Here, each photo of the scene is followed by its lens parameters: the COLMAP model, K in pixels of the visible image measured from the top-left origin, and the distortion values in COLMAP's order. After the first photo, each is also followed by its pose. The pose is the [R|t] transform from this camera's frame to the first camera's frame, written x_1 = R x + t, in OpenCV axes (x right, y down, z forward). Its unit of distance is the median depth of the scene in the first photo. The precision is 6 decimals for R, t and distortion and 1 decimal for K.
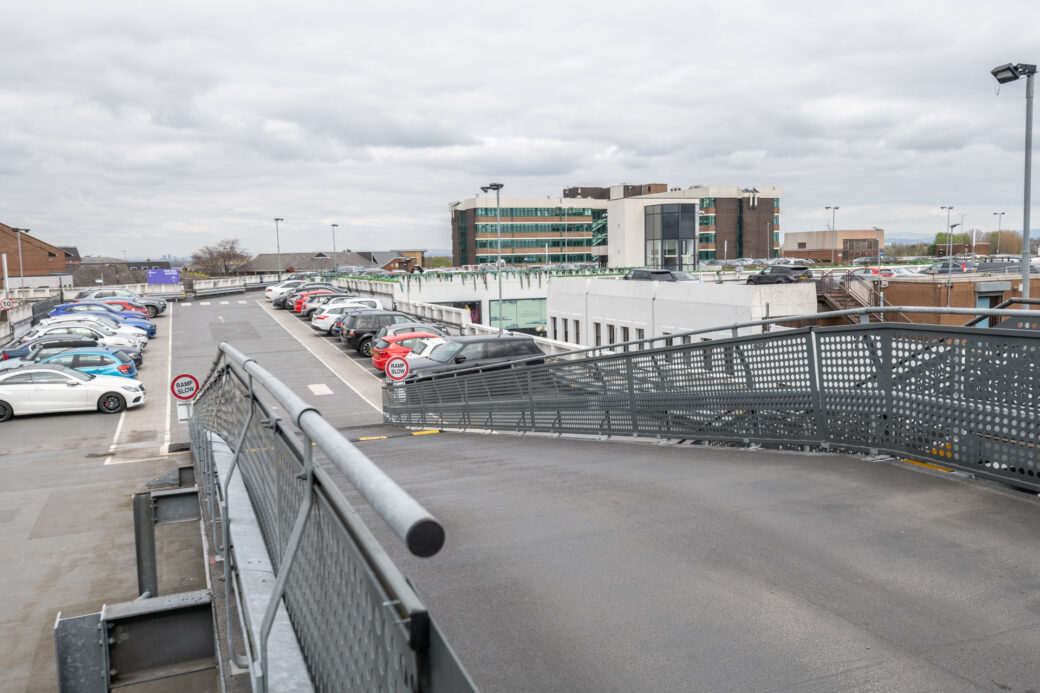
lens RADIAL K [[865.9, 0, 519.4], [0, 865.9, 346.3], [0, 0, 1]] dist [0.004265, 0.001076]
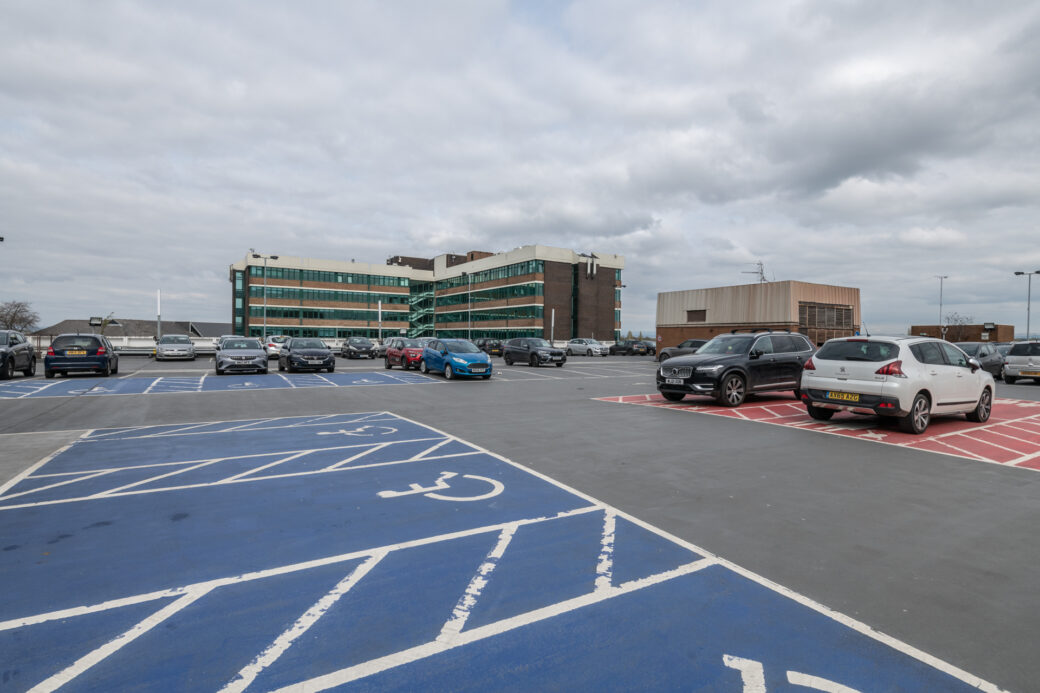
lens RADIAL K [[501.2, 0, 520.5], [0, 501.2, 343.9], [0, 0, 1]] dist [0.000326, 0.000017]
pose [[0.989102, 0.032292, 0.143644, 0.141138], [-0.018707, 0.995307, -0.094939, -0.054135], [-0.146036, 0.091217, 0.985065, 0.560258]]
